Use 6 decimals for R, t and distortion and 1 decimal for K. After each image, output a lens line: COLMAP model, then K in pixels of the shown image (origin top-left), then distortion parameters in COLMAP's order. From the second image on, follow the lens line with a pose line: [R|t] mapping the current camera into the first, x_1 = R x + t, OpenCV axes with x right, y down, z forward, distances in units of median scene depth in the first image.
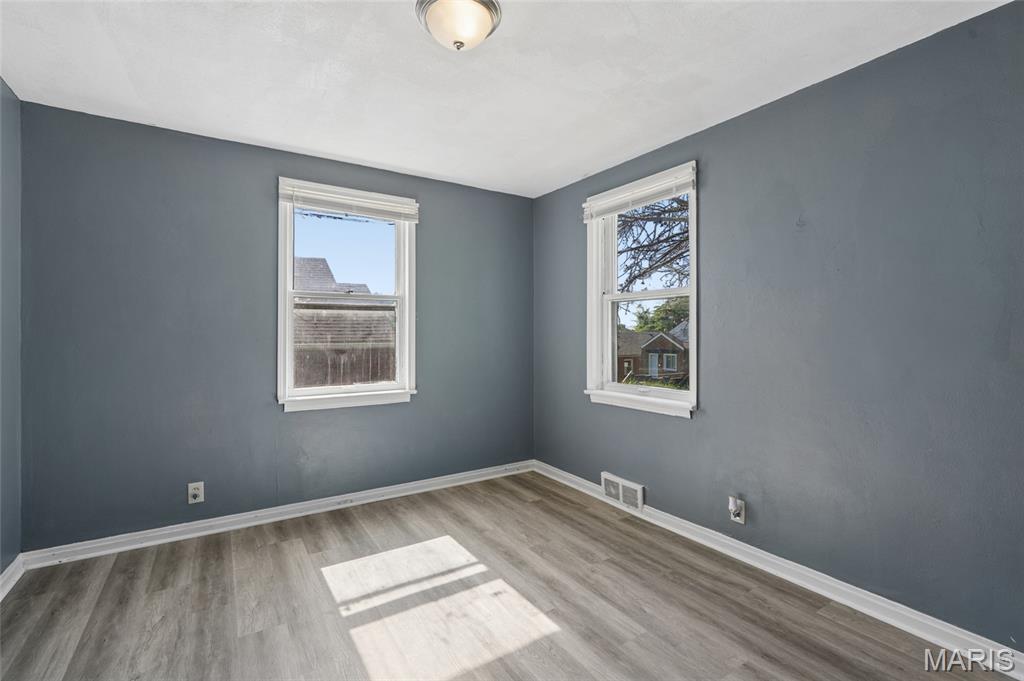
lens RADIAL K [[464.9, 0, 515.1], [0, 464.9, 333.9], [0, 0, 1]] dist [-0.005211, 0.002964]
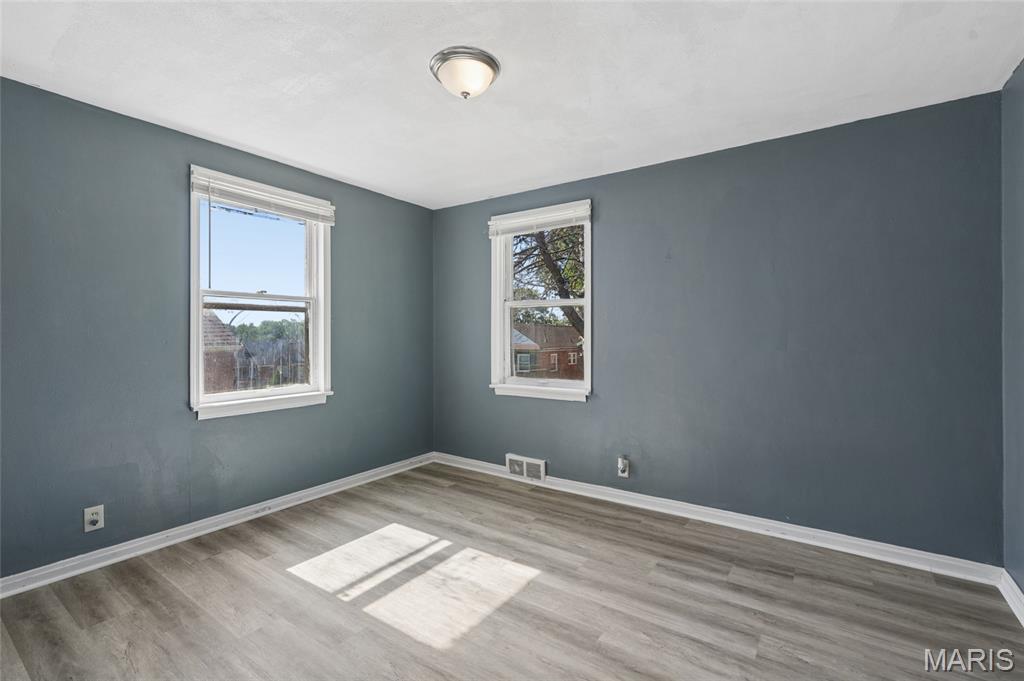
lens RADIAL K [[464.9, 0, 513.7], [0, 464.9, 338.4], [0, 0, 1]] dist [-0.005211, 0.002964]
pose [[0.924644, -0.002927, 0.380822, -0.268913], [0.000400, 0.999977, 0.006714, -0.000355], [-0.380833, -0.006056, 0.924624, -0.093623]]
